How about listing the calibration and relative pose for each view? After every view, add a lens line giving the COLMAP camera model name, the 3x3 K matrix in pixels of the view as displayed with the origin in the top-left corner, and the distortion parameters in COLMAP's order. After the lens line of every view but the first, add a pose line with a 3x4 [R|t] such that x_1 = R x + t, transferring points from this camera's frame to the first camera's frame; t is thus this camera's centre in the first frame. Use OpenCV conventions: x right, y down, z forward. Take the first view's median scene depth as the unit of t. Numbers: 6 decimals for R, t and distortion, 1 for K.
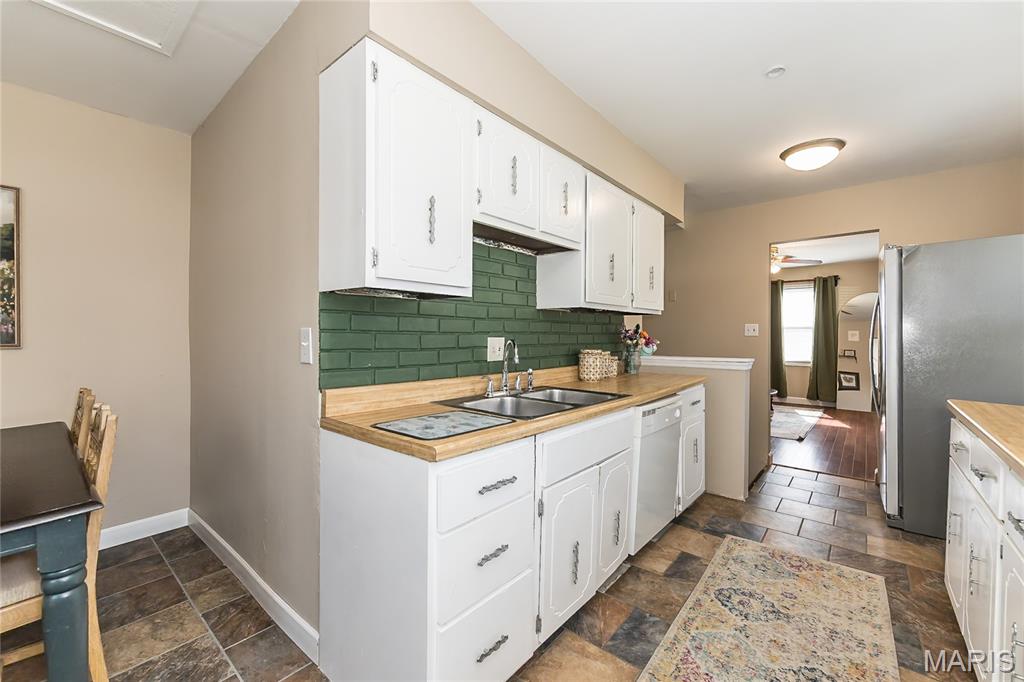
lens RADIAL K [[416.7, 0, 520.4], [0, 416.7, 339.3], [0, 0, 1]] dist [0.002353, 0.000032]
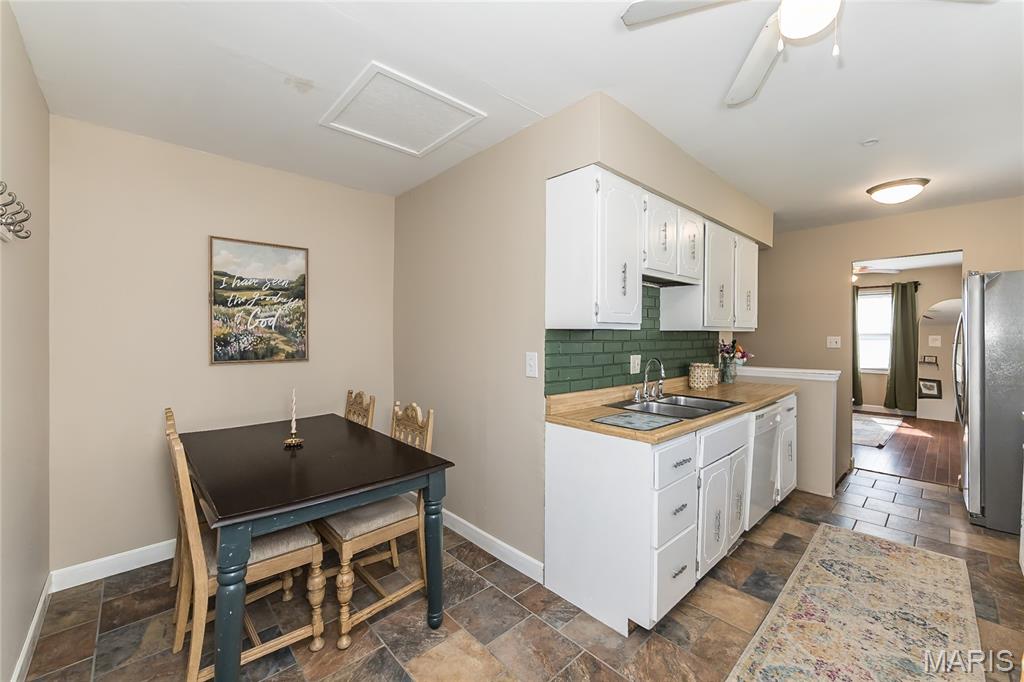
lens RADIAL K [[436.3, 0, 520.8], [0, 436.3, 333.2], [0, 0, 1]] dist [0.006587, -0.000362]
pose [[0.996623, 0.007928, -0.081735, -0.285416], [-0.008569, 0.999935, -0.007491, -0.055570], [0.081671, 0.008166, 0.996626, -0.345499]]
